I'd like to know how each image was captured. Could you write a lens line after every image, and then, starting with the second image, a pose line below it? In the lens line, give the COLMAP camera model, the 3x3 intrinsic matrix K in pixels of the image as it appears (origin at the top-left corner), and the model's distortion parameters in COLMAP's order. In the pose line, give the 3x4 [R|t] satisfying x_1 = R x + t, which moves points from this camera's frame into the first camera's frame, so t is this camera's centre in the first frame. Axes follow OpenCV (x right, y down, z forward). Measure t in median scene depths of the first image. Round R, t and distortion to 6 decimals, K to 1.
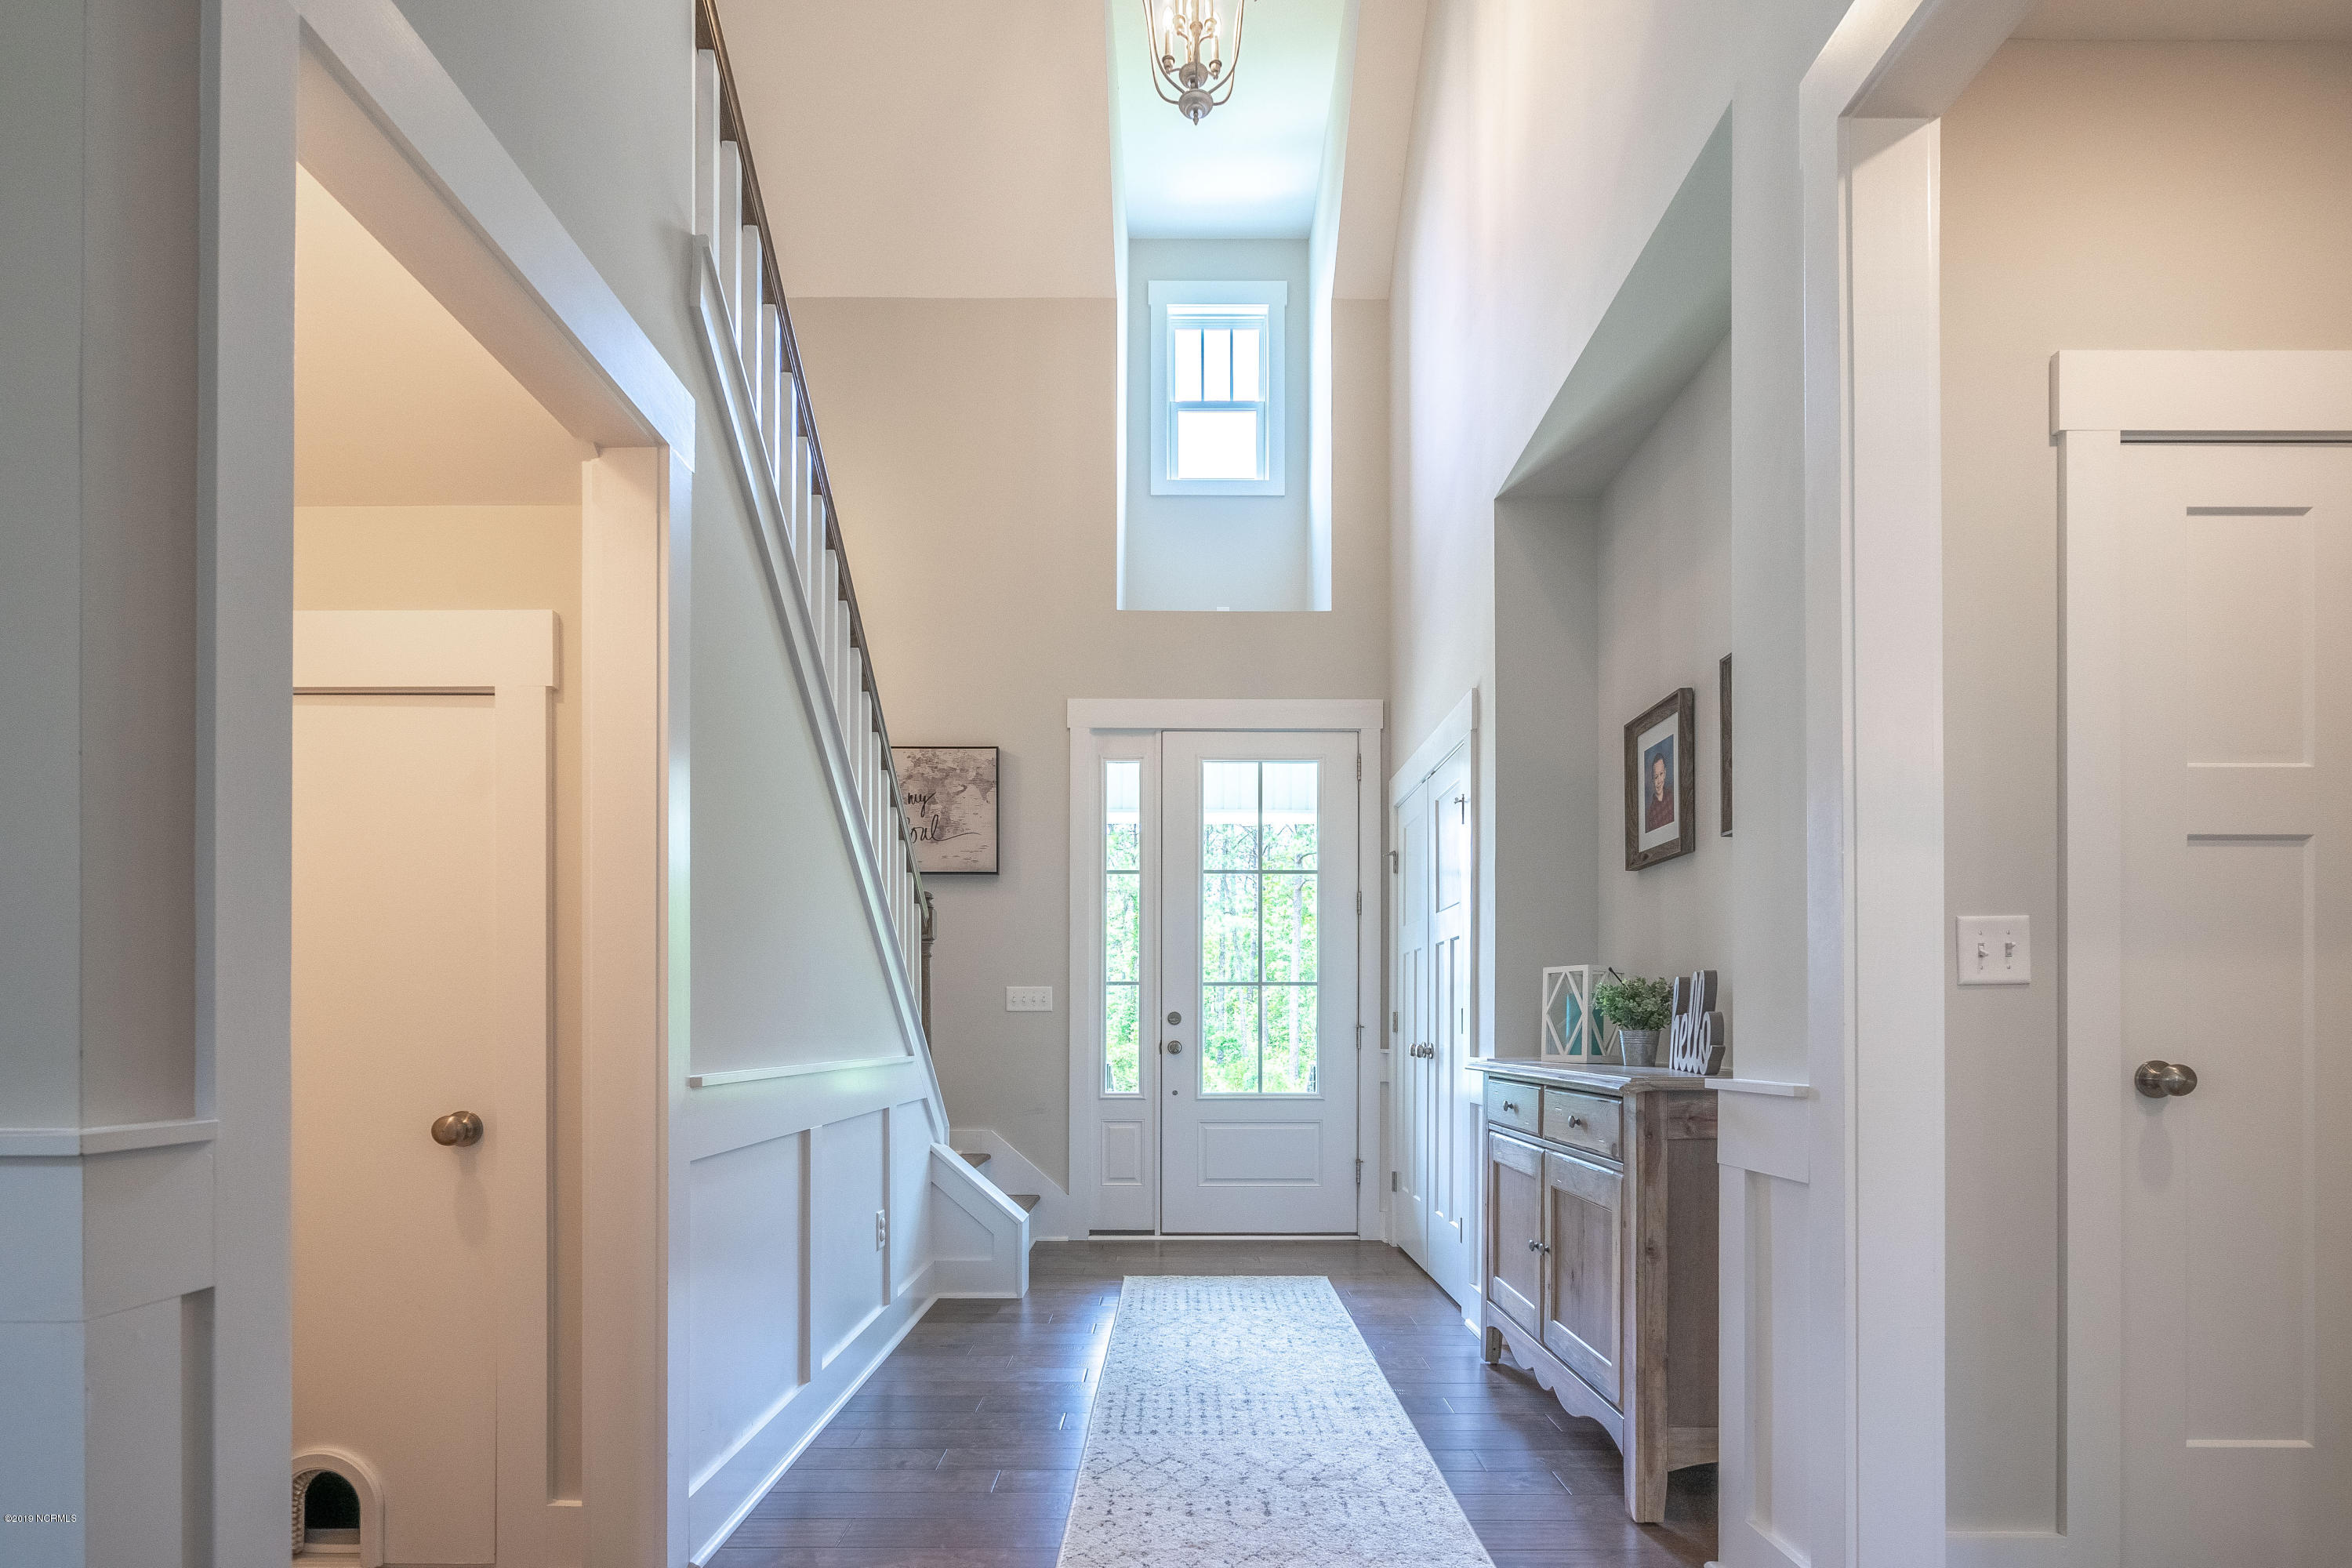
lens RADIAL K [[1134.3, 0, 1187.3], [0, 1134.3, 1025.3], [0, 0, 1]] dist [-0.049261, 0.000073]
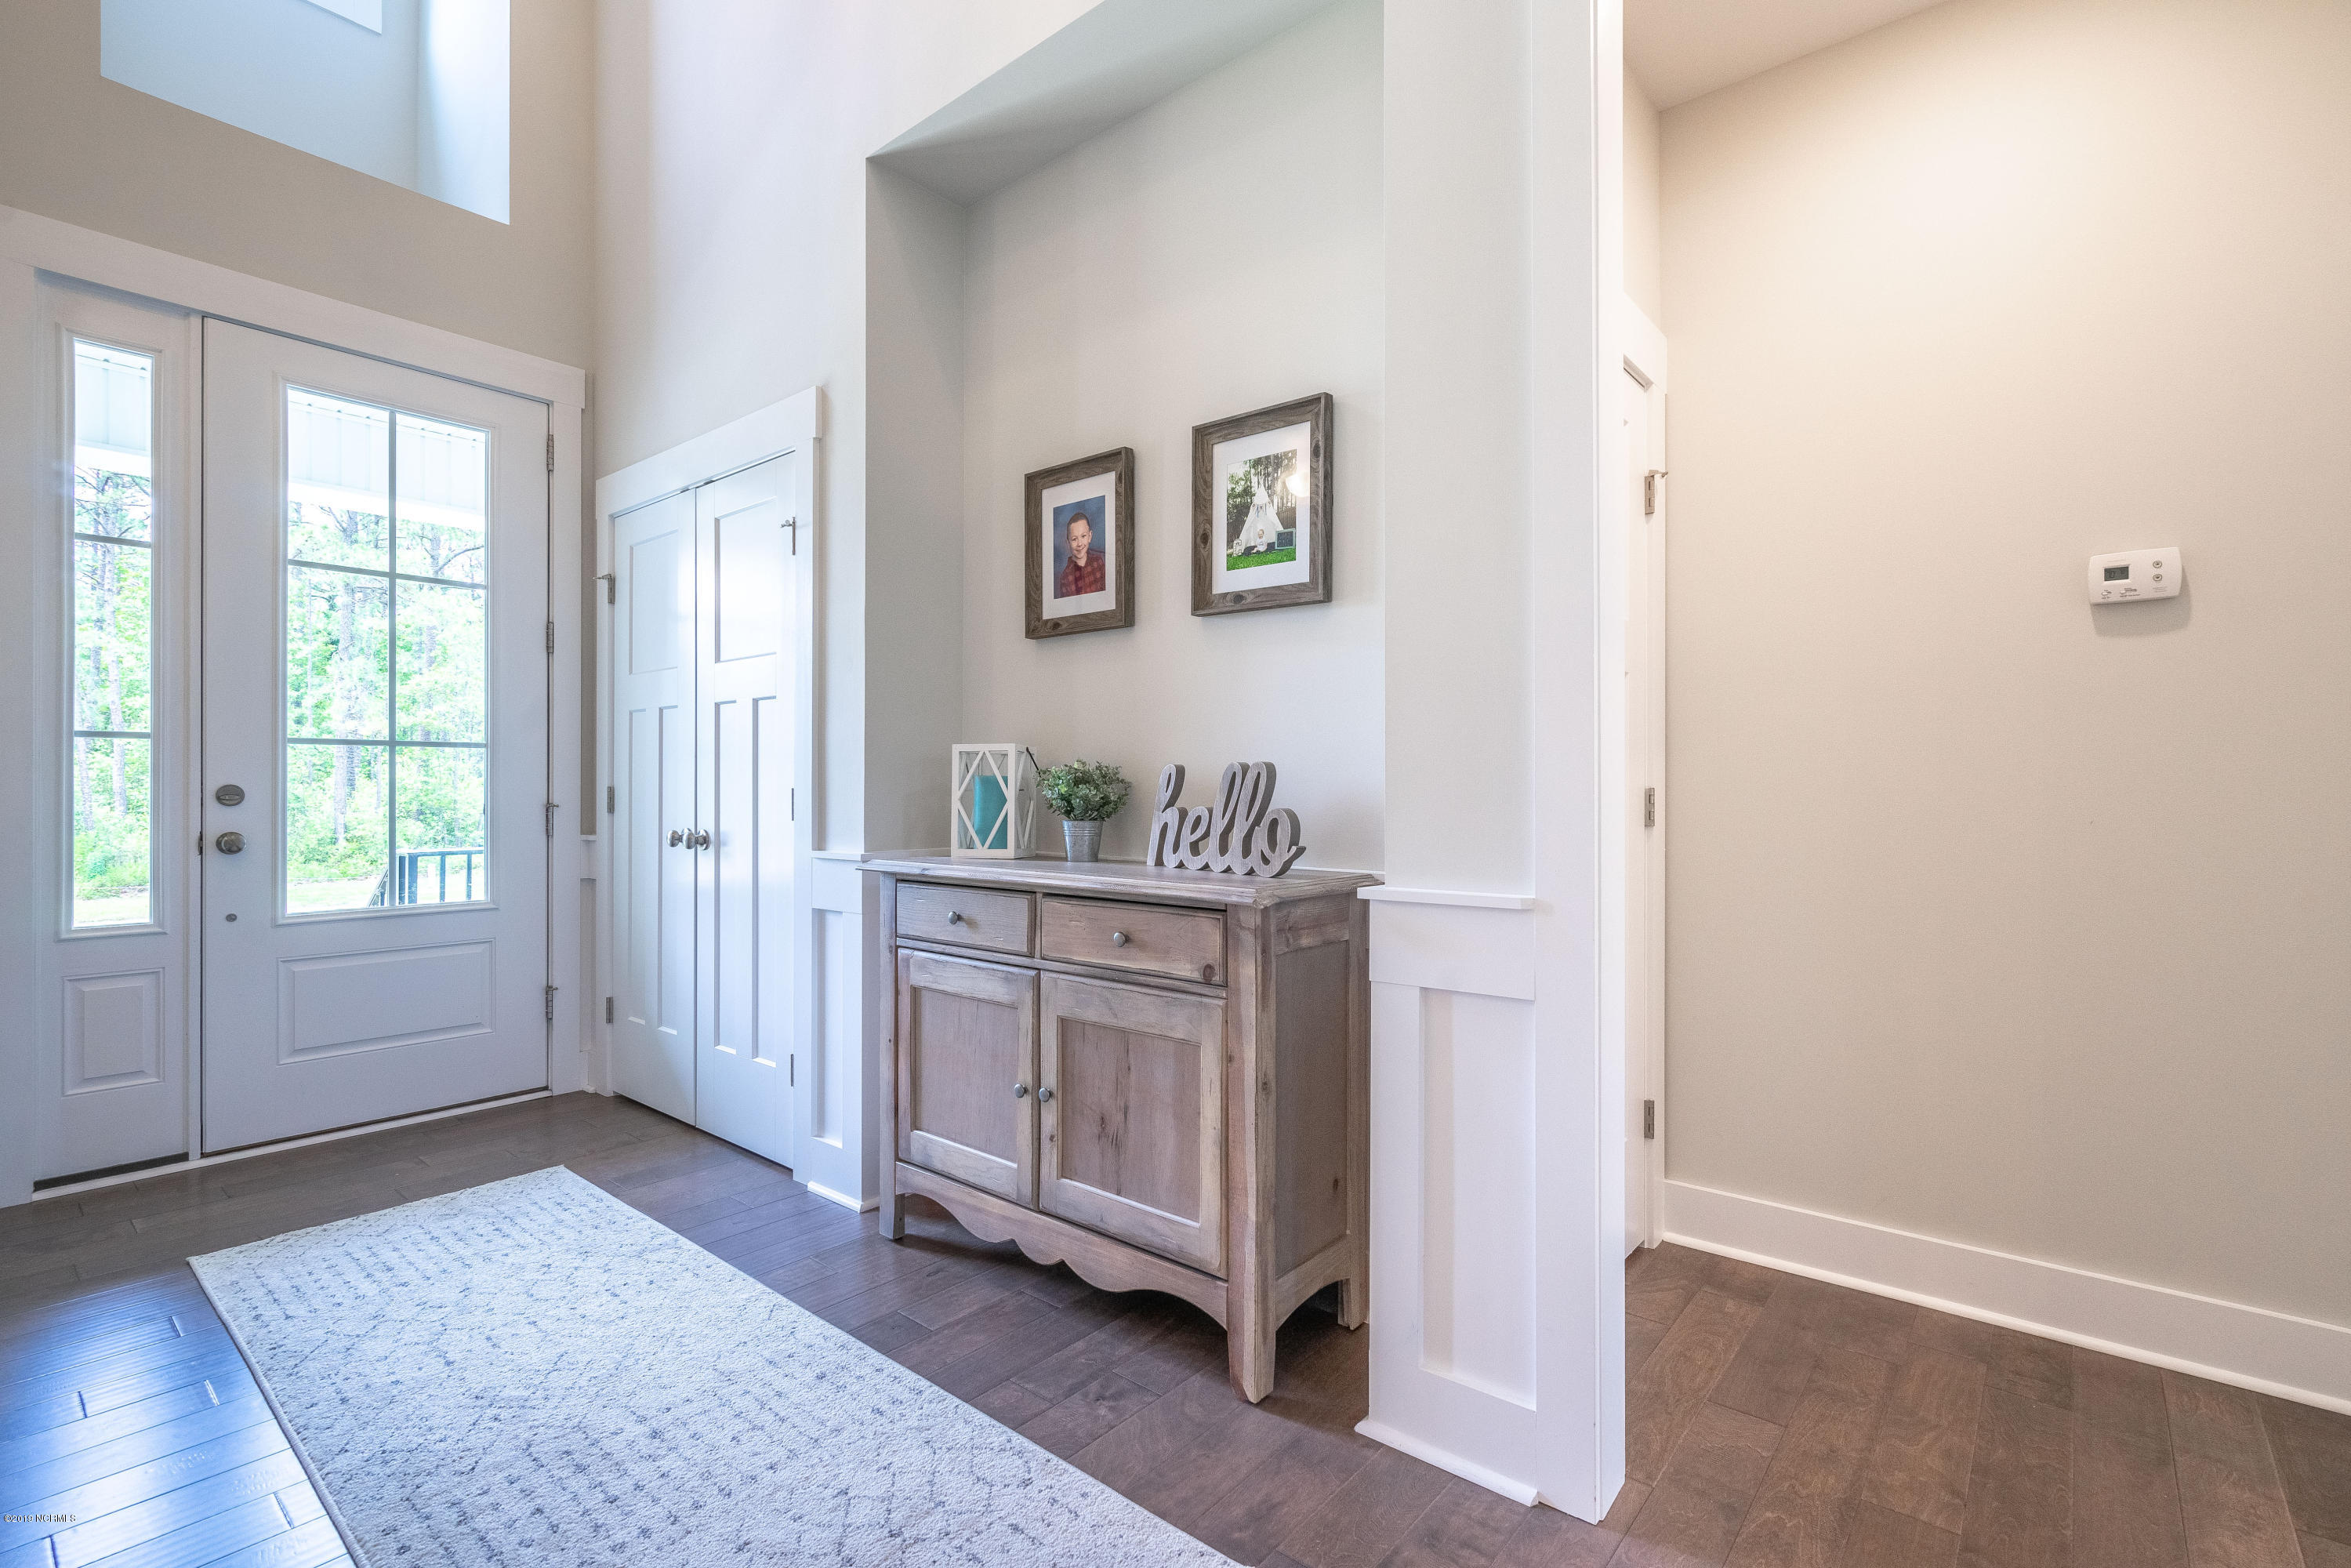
lens RADIAL K [[1094.0, 0, 1175.5], [0, 1094.0, 784.0], [0, 0, 1]] dist [-0.011939, 0.000448]
pose [[0.642459, 0.002634, 0.766316, -0.132838], [-0.005025, 0.999987, 0.000776, -0.015715], [-0.766304, -0.004349, 0.642464, 0.238663]]
